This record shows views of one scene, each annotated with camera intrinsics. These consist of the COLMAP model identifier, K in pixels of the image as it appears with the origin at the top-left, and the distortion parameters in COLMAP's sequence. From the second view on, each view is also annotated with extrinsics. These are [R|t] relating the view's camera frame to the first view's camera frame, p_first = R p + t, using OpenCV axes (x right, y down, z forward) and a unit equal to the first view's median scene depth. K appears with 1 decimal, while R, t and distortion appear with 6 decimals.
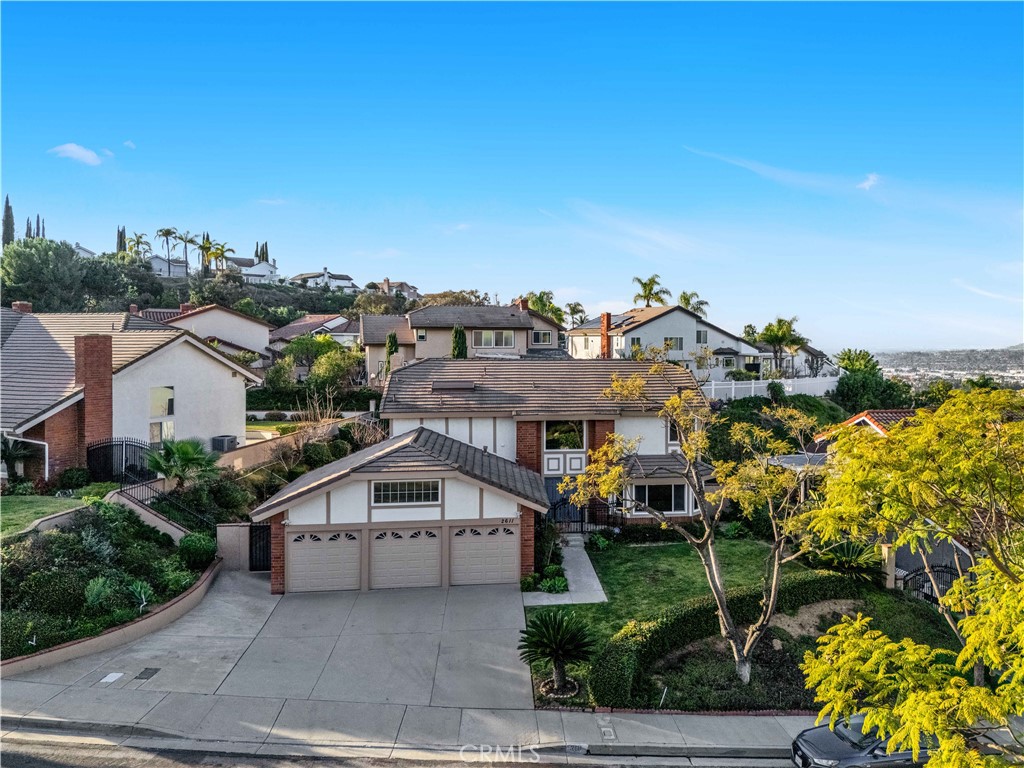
lens RADIAL K [[792.4, 0, 585.3], [0, 792.4, 381.1], [0, 0, 1]] dist [0.085931, -0.065655]
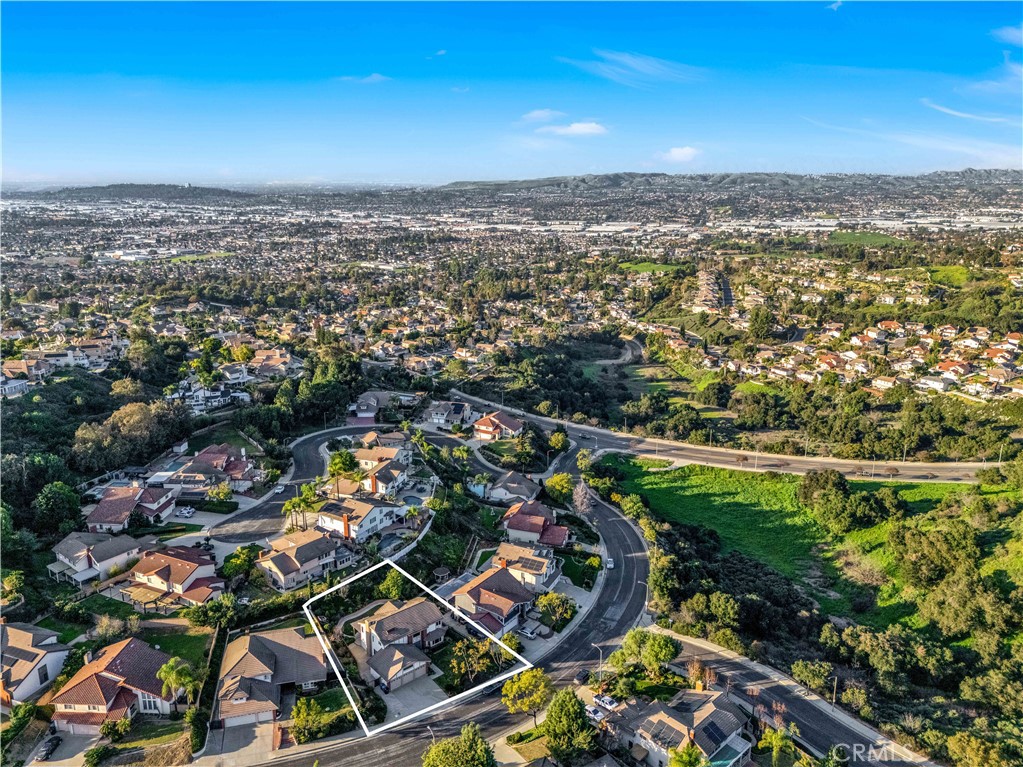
lens RADIAL K [[753.2, 0, 514.0], [0, 753.2, 386.6], [0, 0, 1]] dist [0.084589, -0.081386]
pose [[0.837586, -0.145287, 0.526633, -2.051355], [0.024075, 0.972868, 0.230104, -2.865654], [-0.545775, -0.180054, 0.818358, -3.263927]]
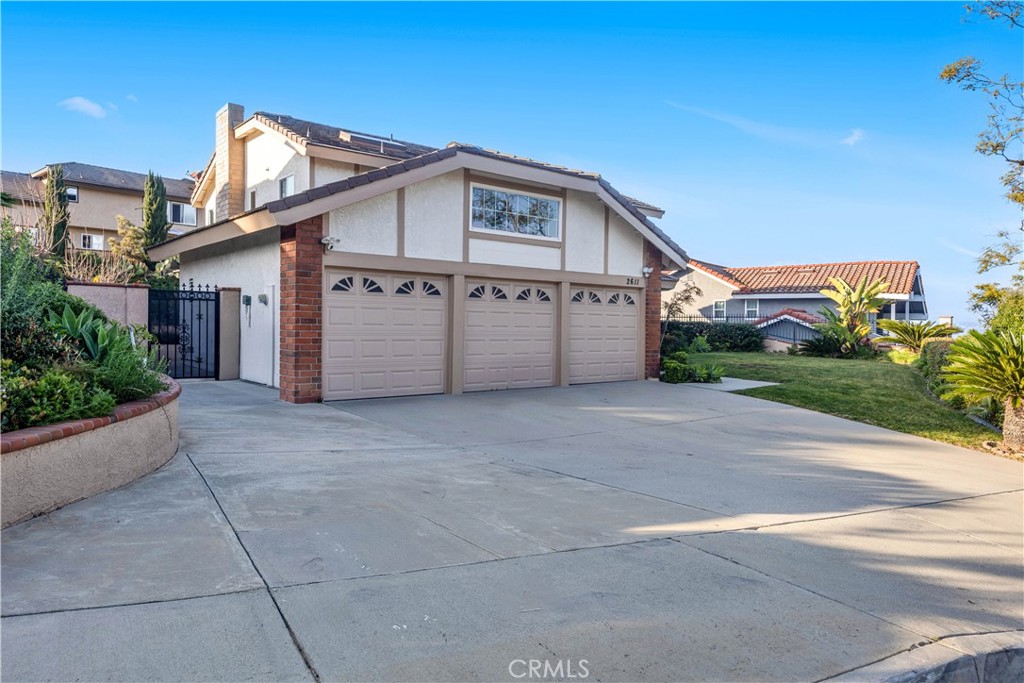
lens RADIAL K [[666.6, 0, 508.5], [0, 666.6, 339.6], [0, 0, 1]] dist [-0.005547, -0.000433]
pose [[0.838267, -0.004439, 0.545243, -0.474957], [0.018802, 0.999607, -0.020769, 0.232171], [-0.544936, 0.027661, 0.838021, 0.607502]]
